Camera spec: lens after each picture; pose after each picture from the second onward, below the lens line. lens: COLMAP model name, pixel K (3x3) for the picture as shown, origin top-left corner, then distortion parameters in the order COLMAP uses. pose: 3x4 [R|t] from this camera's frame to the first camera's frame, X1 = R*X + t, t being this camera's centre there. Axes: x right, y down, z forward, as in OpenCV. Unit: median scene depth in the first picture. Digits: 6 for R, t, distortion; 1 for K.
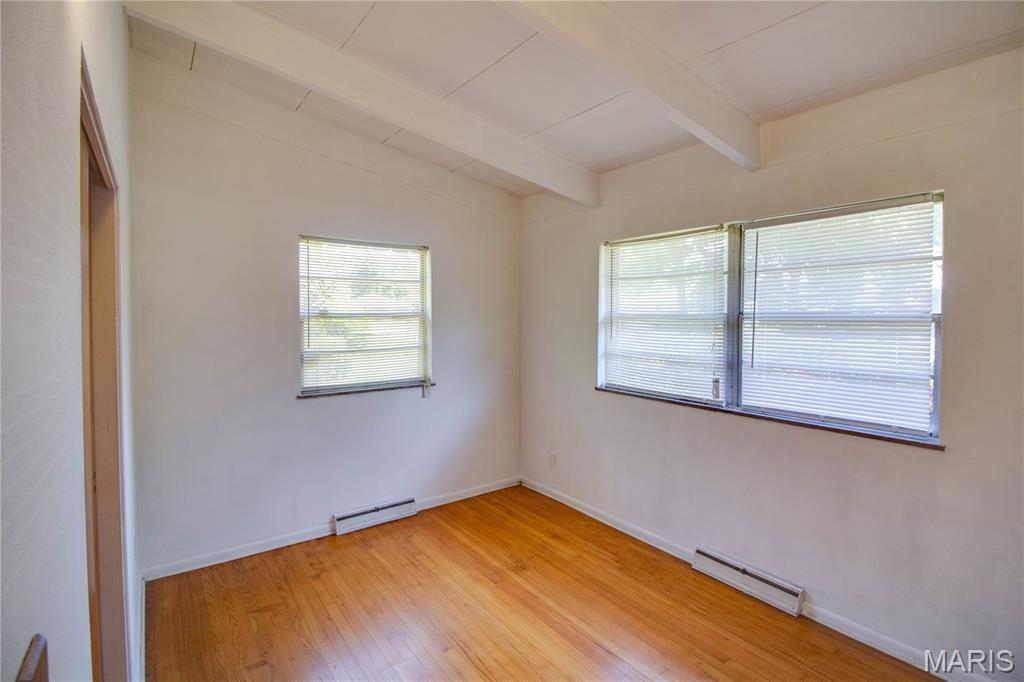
lens RADIAL K [[487.0, 0, 515.4], [0, 487.0, 324.9], [0, 0, 1]] dist [0.001537, -0.012039]
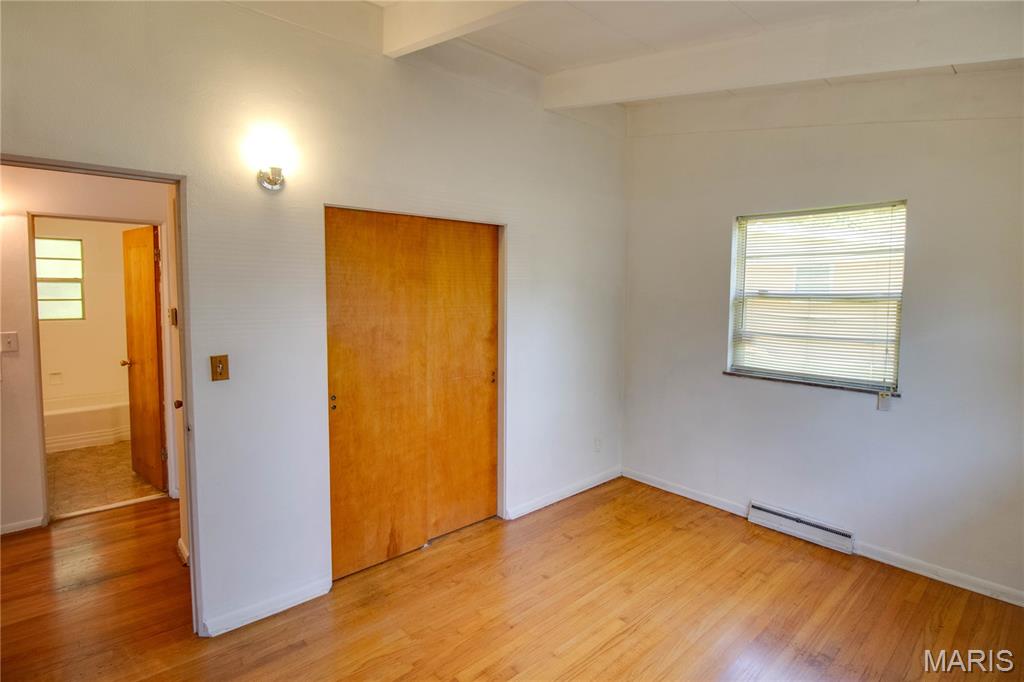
lens RADIAL K [[487.0, 0, 515.4], [0, 487.0, 324.9], [0, 0, 1]] dist [0.001537, -0.012039]
pose [[0.105365, 0.068115, -0.992098, 0.535471], [-0.031528, 0.997379, 0.065129, -0.009449], [0.993934, 0.024417, 0.107236, 0.426828]]
